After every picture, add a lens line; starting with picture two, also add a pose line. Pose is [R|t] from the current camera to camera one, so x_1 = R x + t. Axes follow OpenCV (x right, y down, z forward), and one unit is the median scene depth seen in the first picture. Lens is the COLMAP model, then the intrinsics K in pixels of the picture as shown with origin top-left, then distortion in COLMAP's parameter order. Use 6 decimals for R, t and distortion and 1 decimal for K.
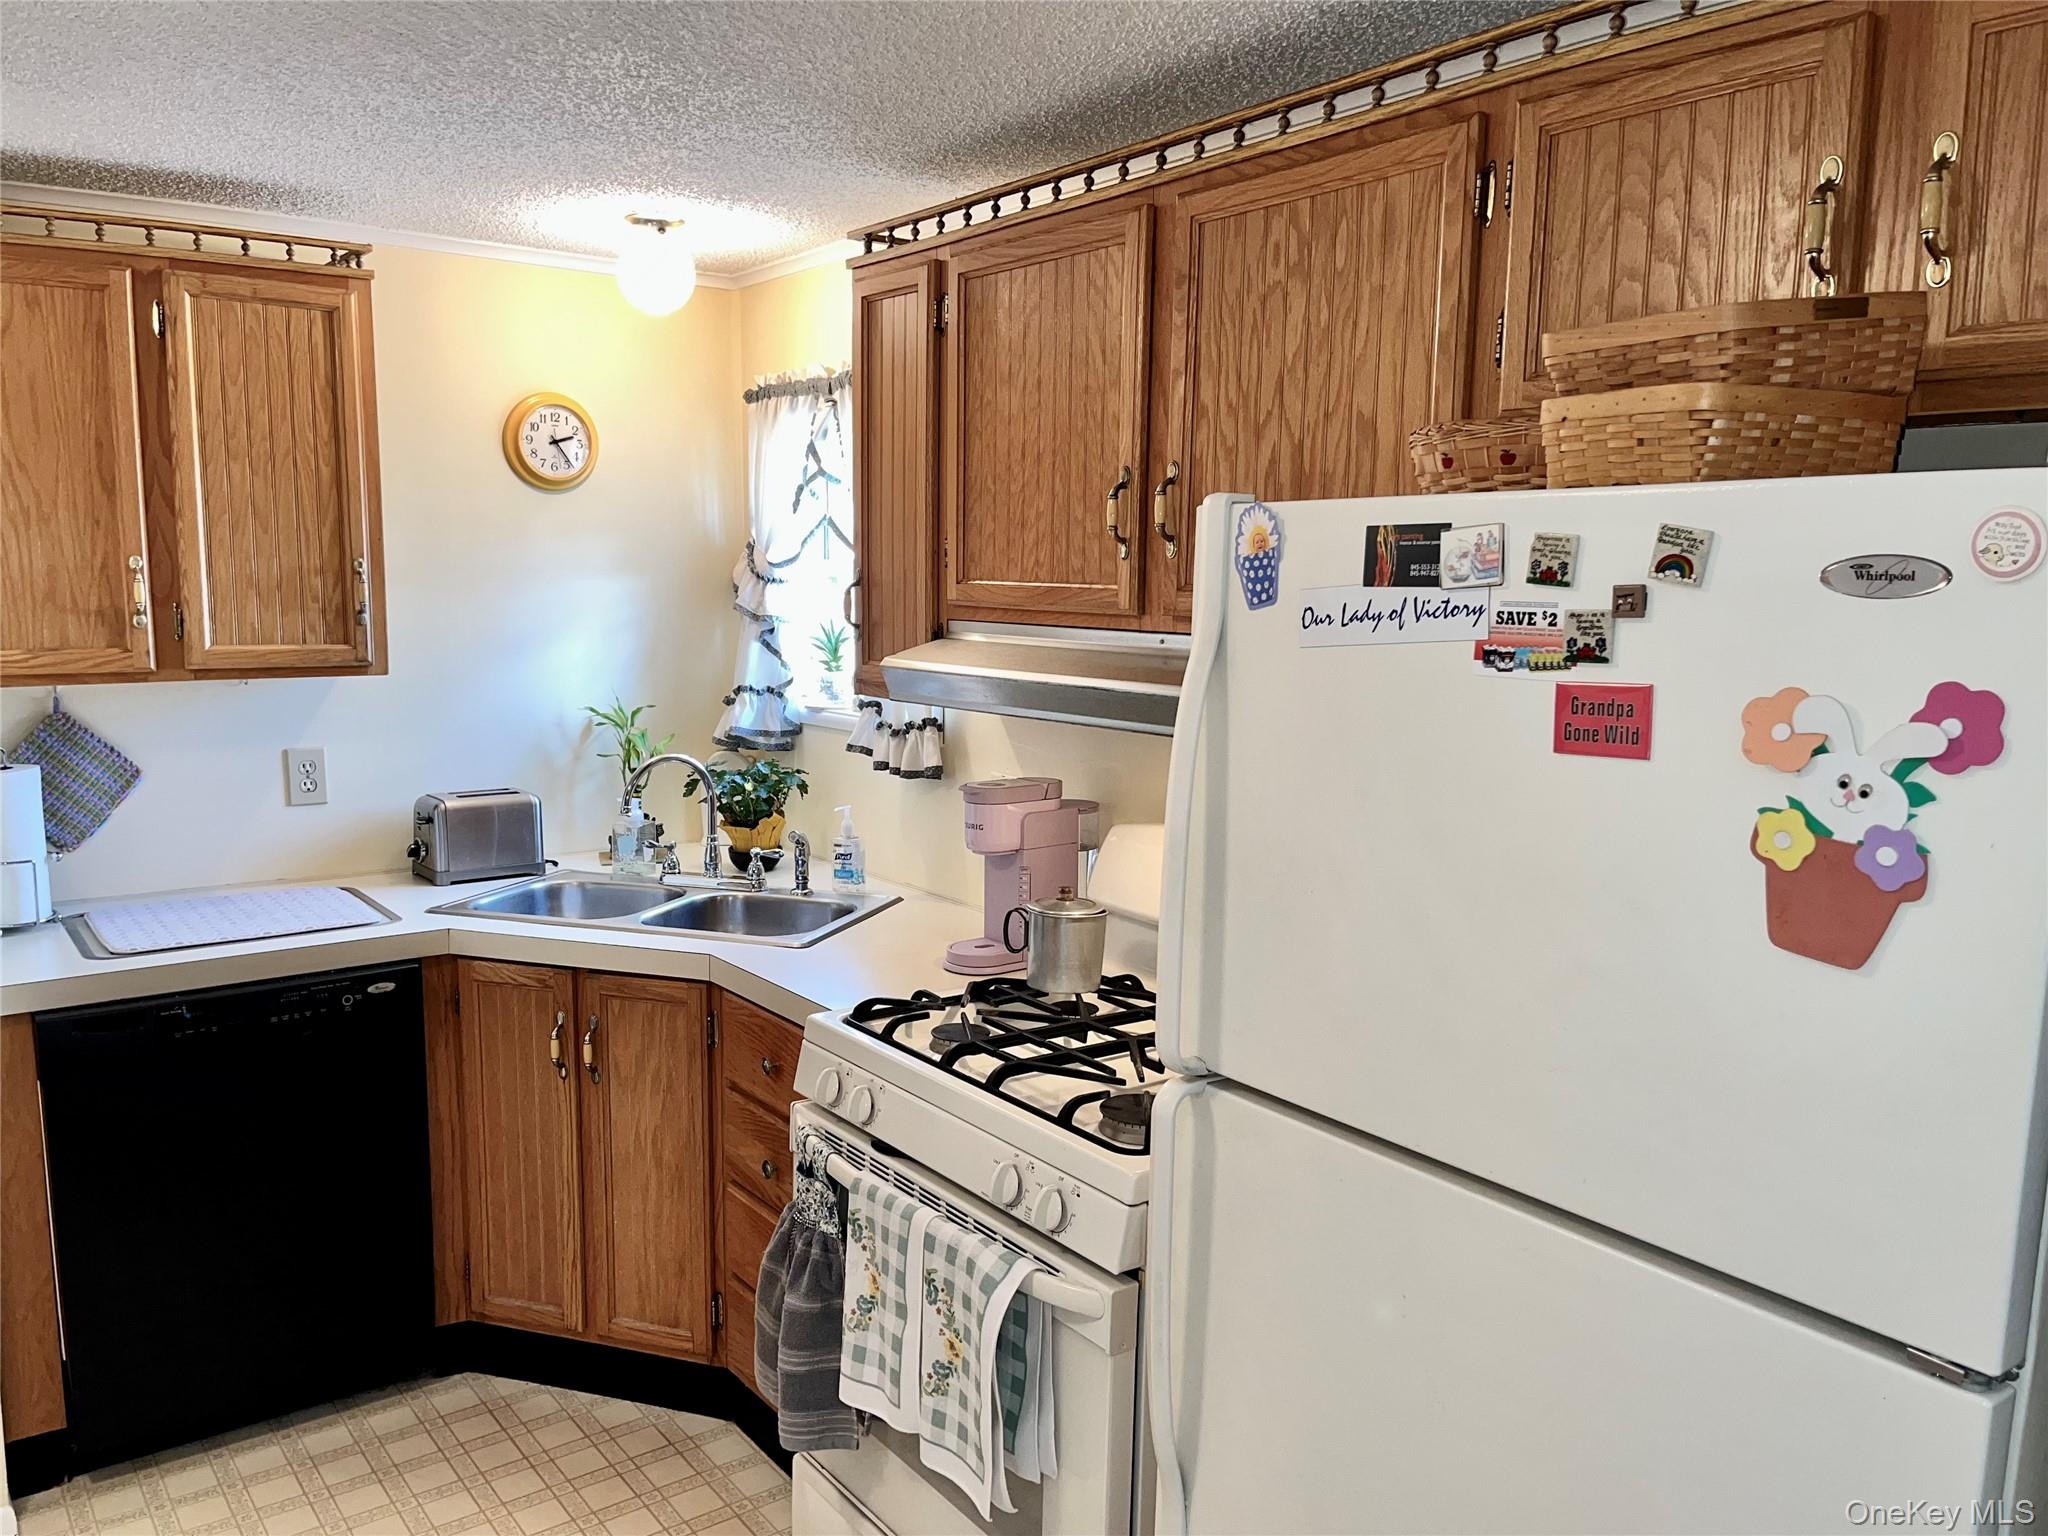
lens RADIAL K [[1569.9, 0, 1024.4], [0, 1569.9, 801.2], [0, 0, 1]] dist [0.126057, -0.171915]
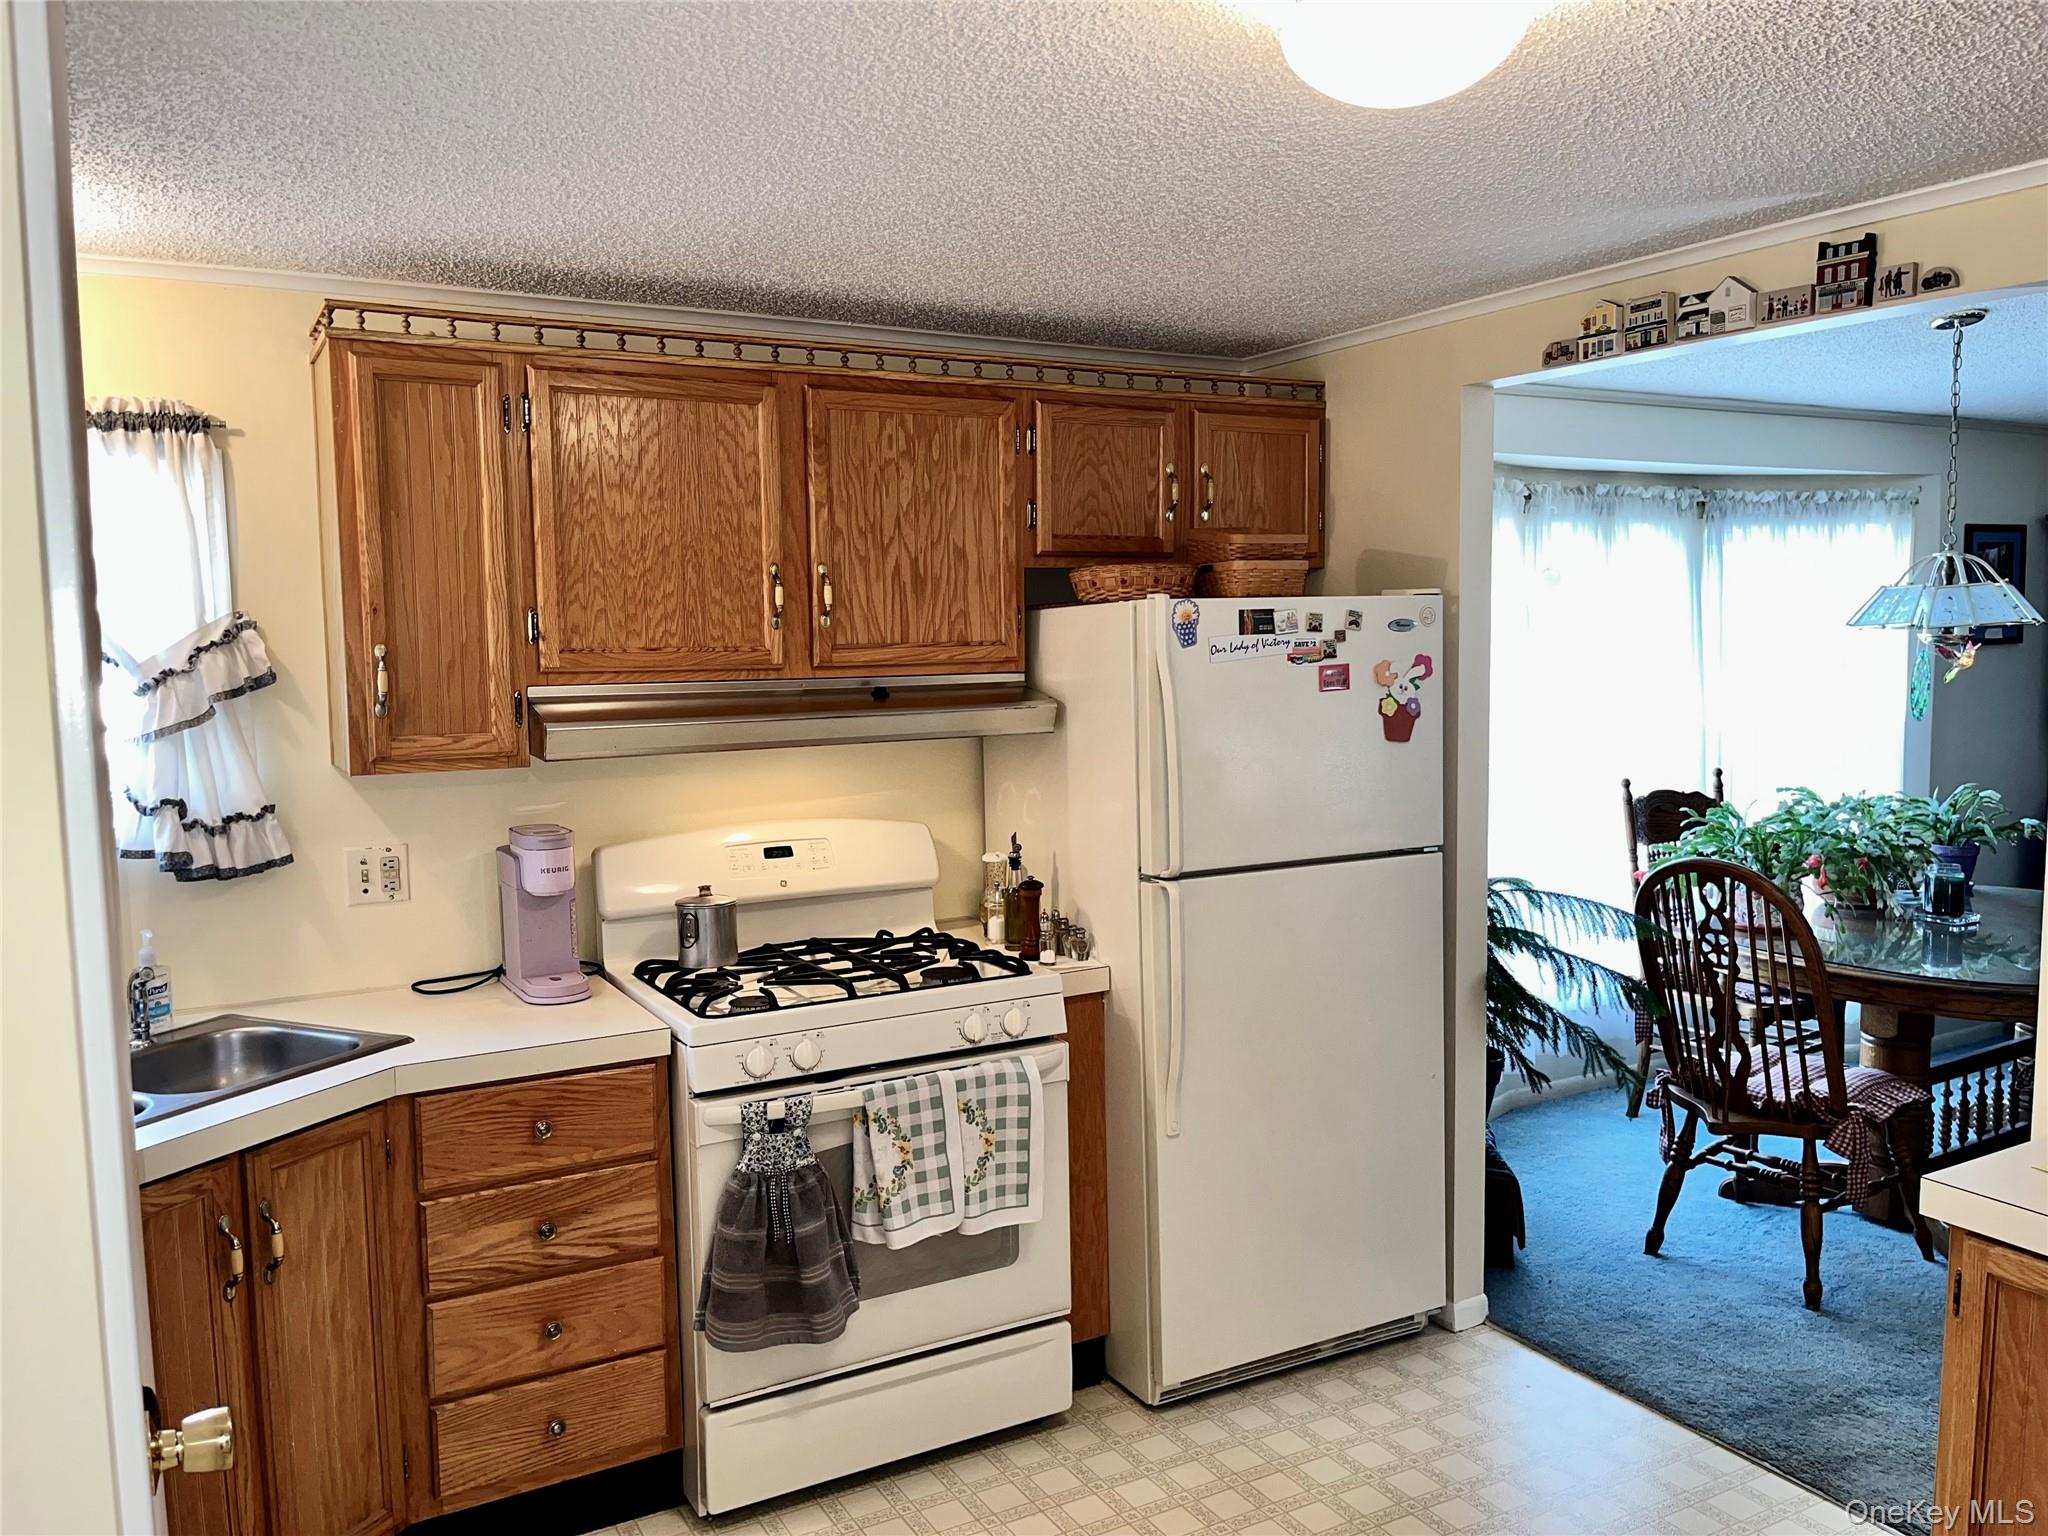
lens RADIAL K [[1569.9, 0, 1024.4], [0, 1569.9, 801.2], [0, 0, 1]] dist [0.126057, -0.171915]
pose [[0.121200, -0.125756, 0.984630, -1.304687], [0.162630, 0.981054, 0.105281, -0.115154], [-0.979215, 0.147370, 0.139355, 0.612811]]
